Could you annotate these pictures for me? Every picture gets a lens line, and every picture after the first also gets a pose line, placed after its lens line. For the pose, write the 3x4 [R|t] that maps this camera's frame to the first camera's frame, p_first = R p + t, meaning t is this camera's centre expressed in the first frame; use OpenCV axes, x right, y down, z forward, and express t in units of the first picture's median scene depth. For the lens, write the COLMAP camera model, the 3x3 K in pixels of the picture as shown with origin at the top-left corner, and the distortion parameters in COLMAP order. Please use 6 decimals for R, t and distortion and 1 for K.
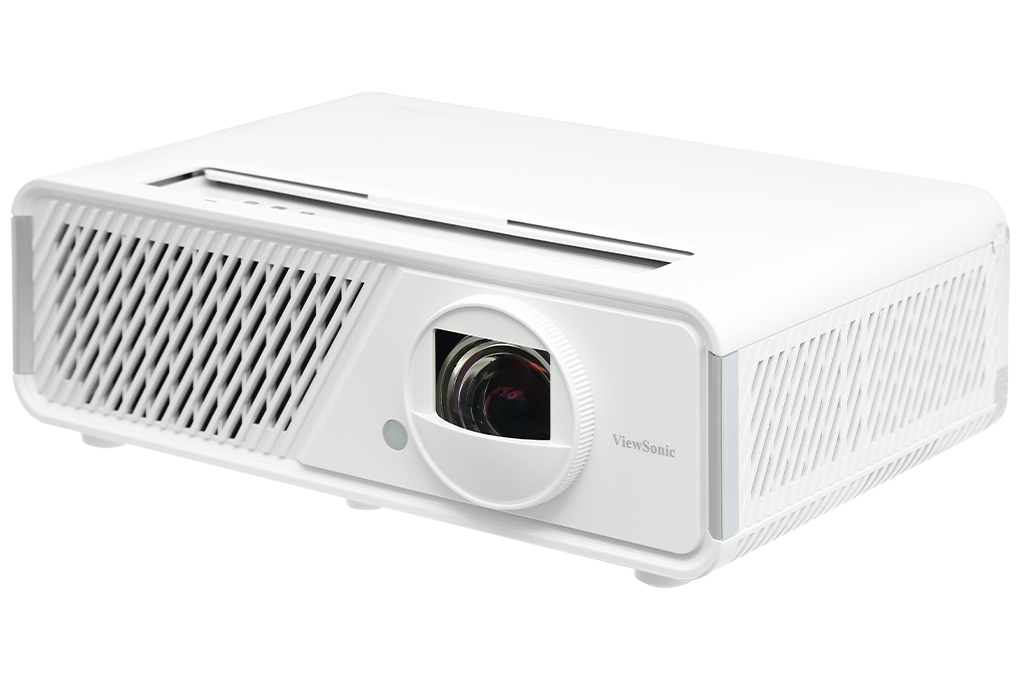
lens RADIAL K [[3198.5, 0, 510.0], [0, 3198.5, 340.0], [0, 0, 1]] dist [0.014907, 0.156553]
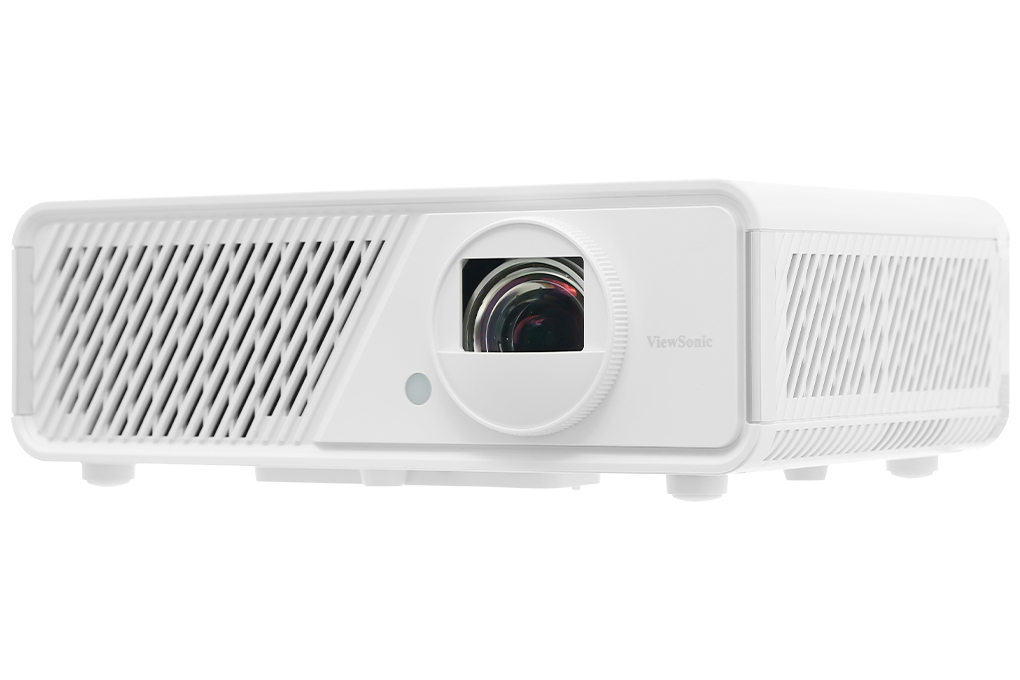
lens RADIAL K [[3198.5, 0, 510.0], [0, 3198.5, 340.0], [0, 0, 1]] dist [0.014907, 0.156553]
pose [[0.998027, -0.013148, 0.061391, -0.068000], [0.030835, 0.954419, -0.296874, 0.309106], [-0.054690, 0.298182, 0.952941, 0.052917]]
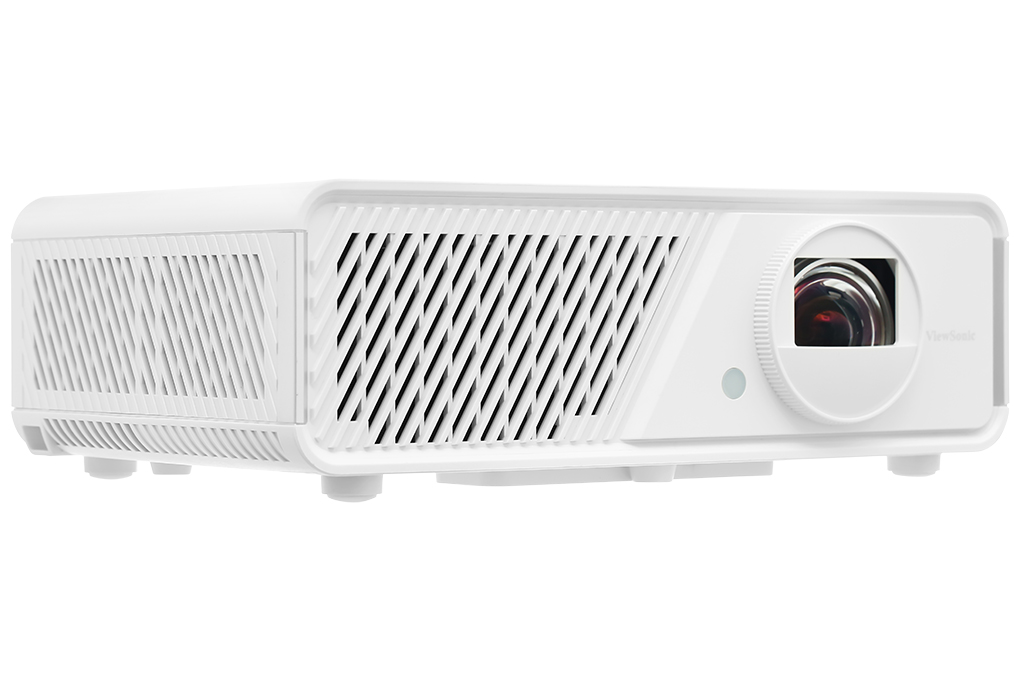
lens RADIAL K [[3198.5, 0, 510.0], [0, 3198.5, 340.0], [0, 0, 1]] dist [0.014907, 0.156553]
pose [[0.391264, -0.014124, 0.920170, -0.995035], [0.286222, 0.952160, -0.107089, 0.104602], [-0.874637, 0.305273, 0.376589, 0.676634]]
